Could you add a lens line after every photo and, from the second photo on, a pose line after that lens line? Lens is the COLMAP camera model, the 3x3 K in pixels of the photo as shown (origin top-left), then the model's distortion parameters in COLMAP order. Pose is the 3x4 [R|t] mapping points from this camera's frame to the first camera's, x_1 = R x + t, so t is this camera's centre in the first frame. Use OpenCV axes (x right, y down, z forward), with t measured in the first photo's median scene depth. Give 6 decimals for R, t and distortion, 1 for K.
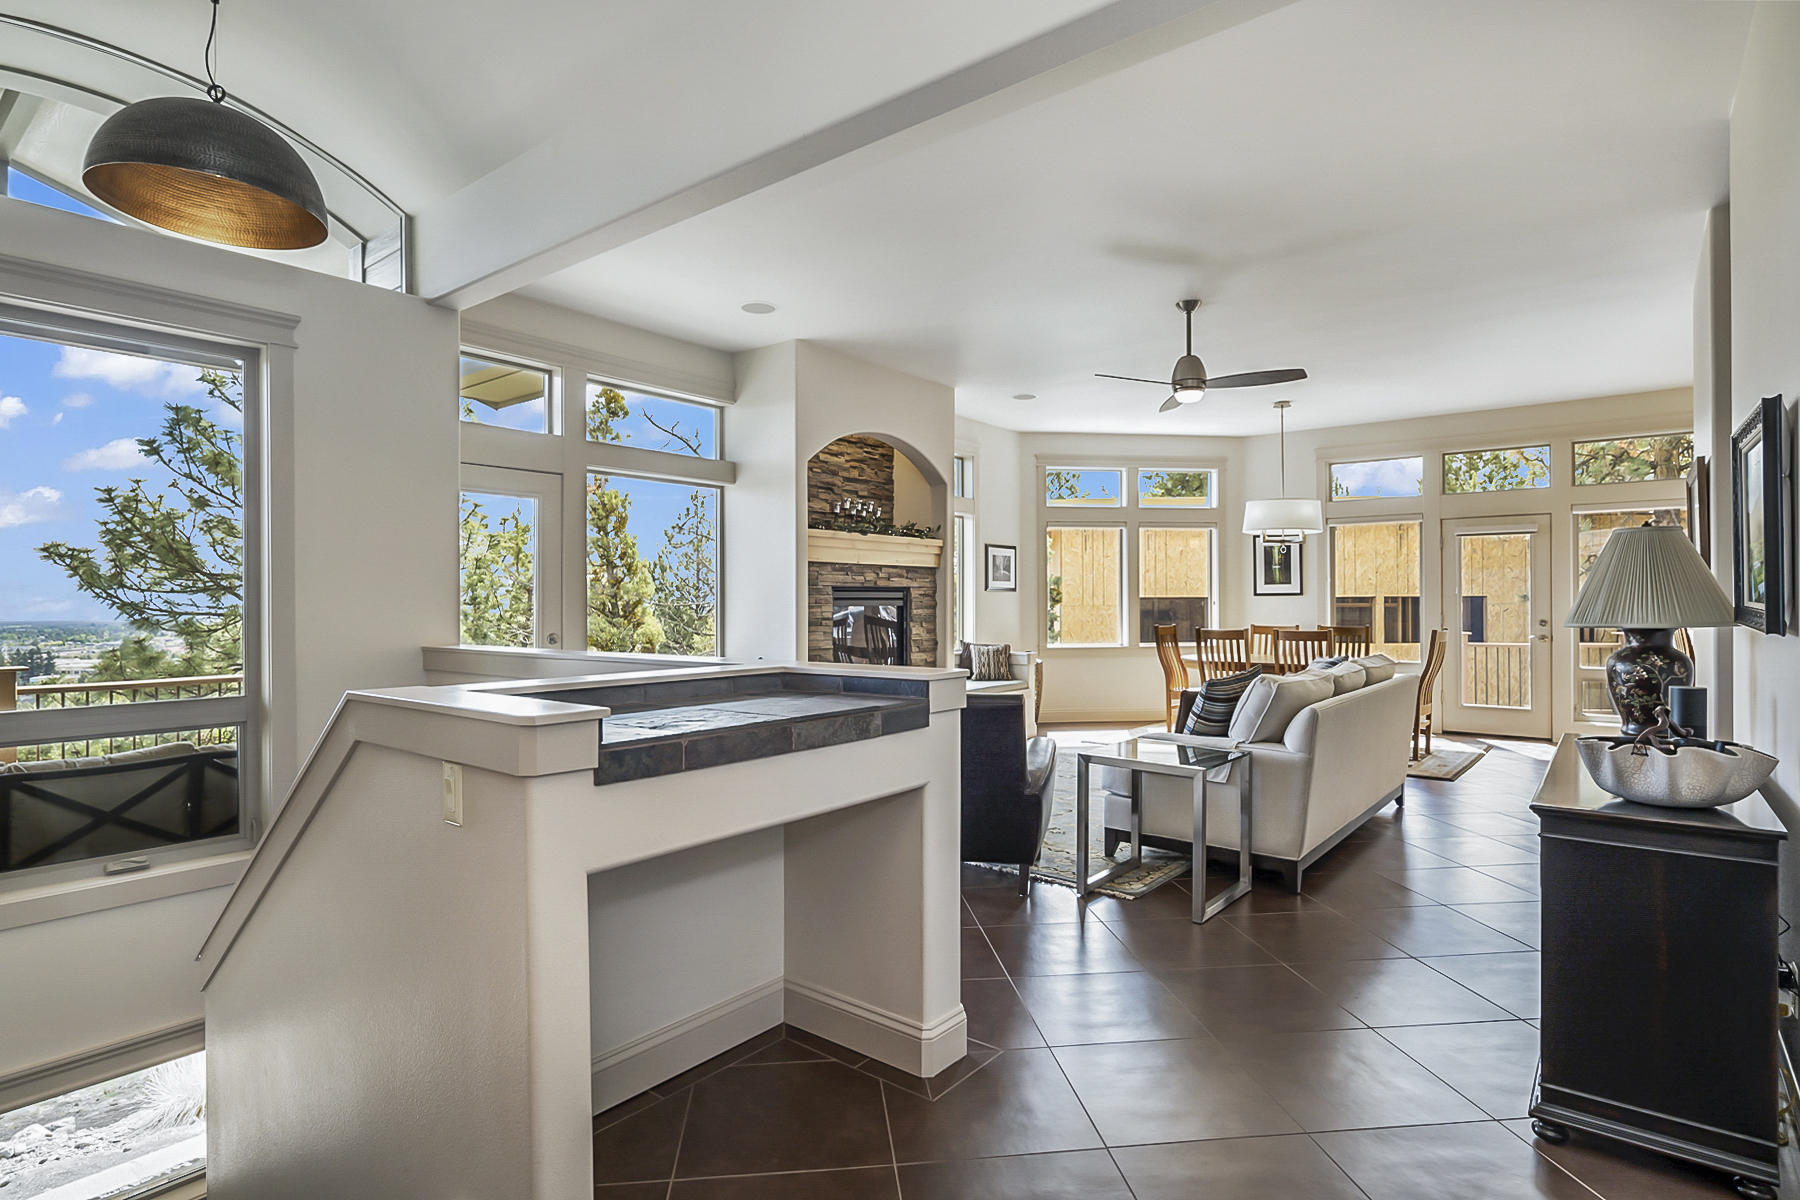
lens RADIAL K [[910.2, 0, 909.5], [0, 910.2, 603.3], [0, 0, 1]] dist [-0.014647, 0.007596]
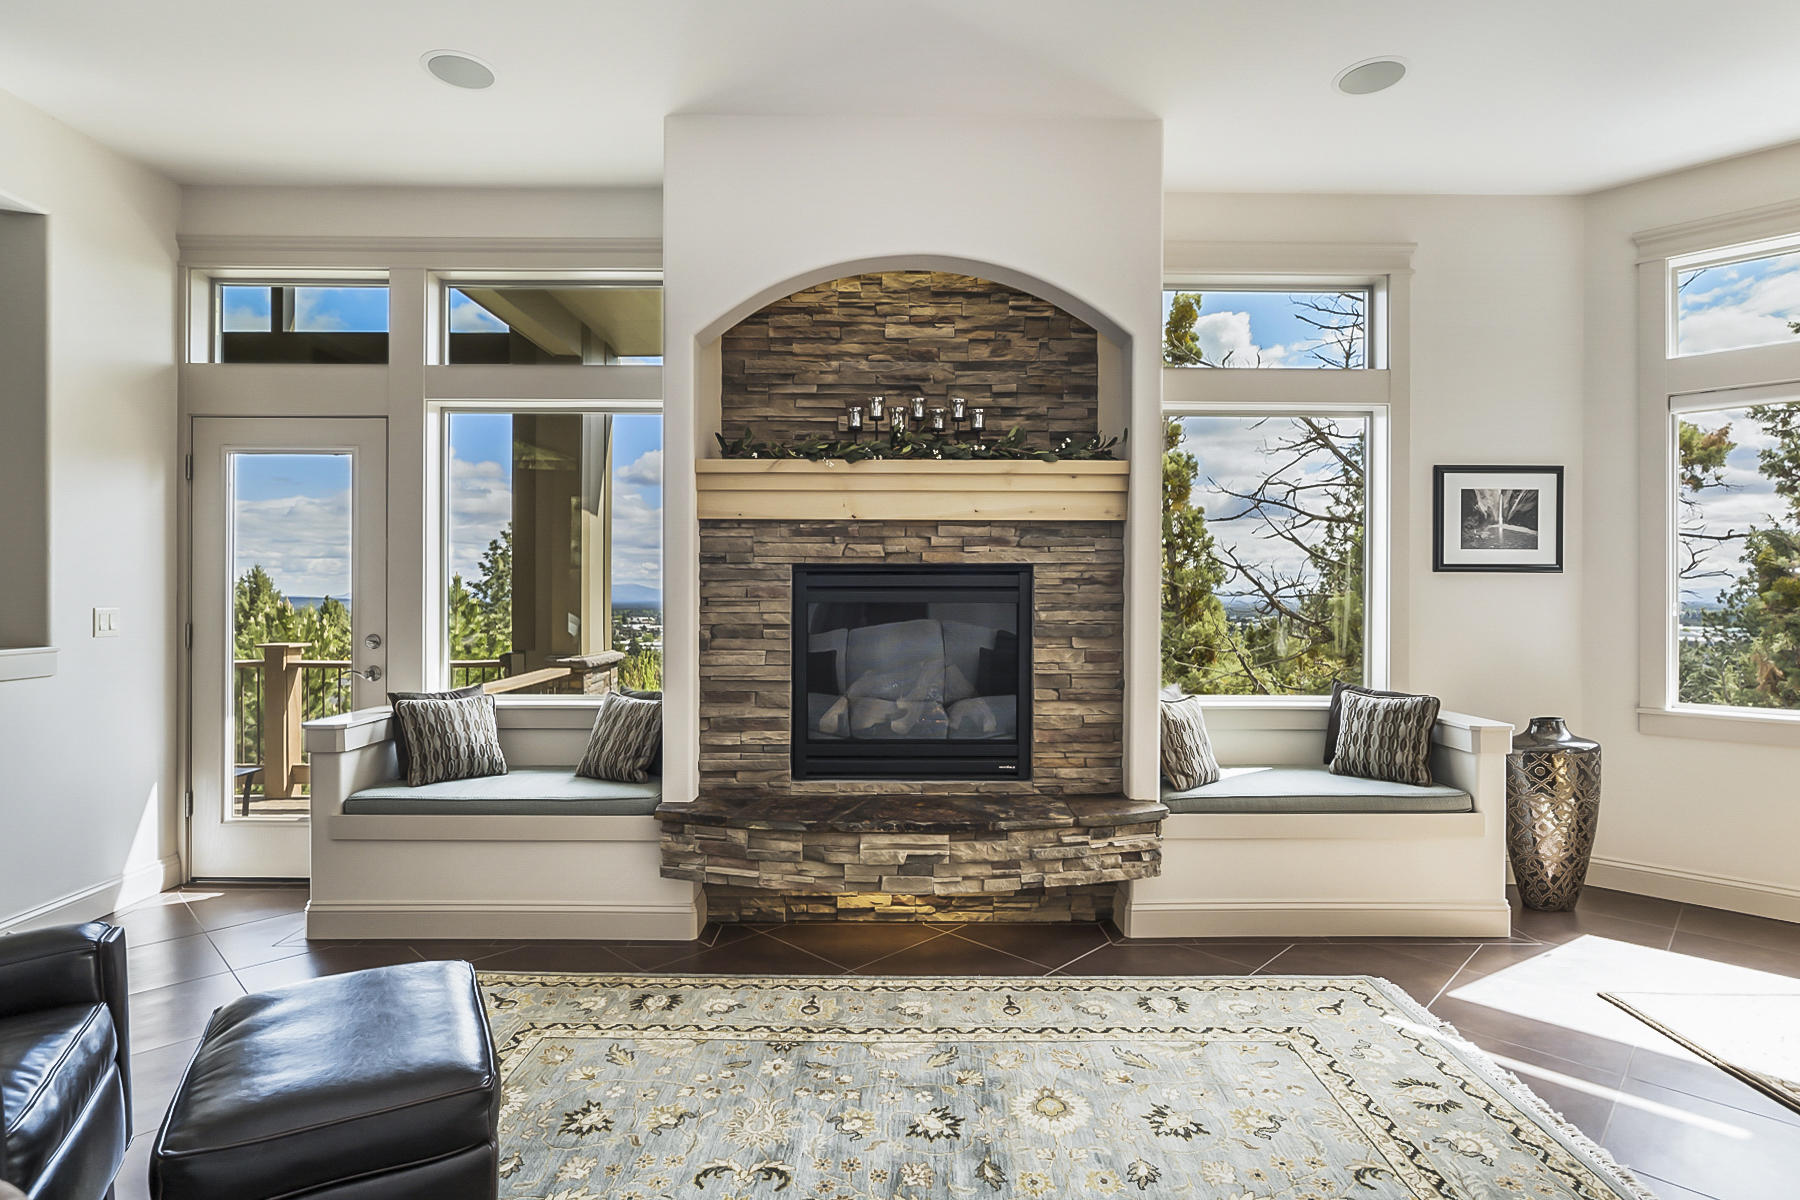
lens RADIAL K [[910.2, 0, 897.8], [0, 910.2, 595.3], [0, 0, 1]] dist [-0.014647, 0.007596]
pose [[0.624237, 0.008119, -0.781193, 0.307124], [-0.005716, 0.999967, 0.005825, -0.003448], [0.781214, 0.000829, 0.624263, 0.597363]]
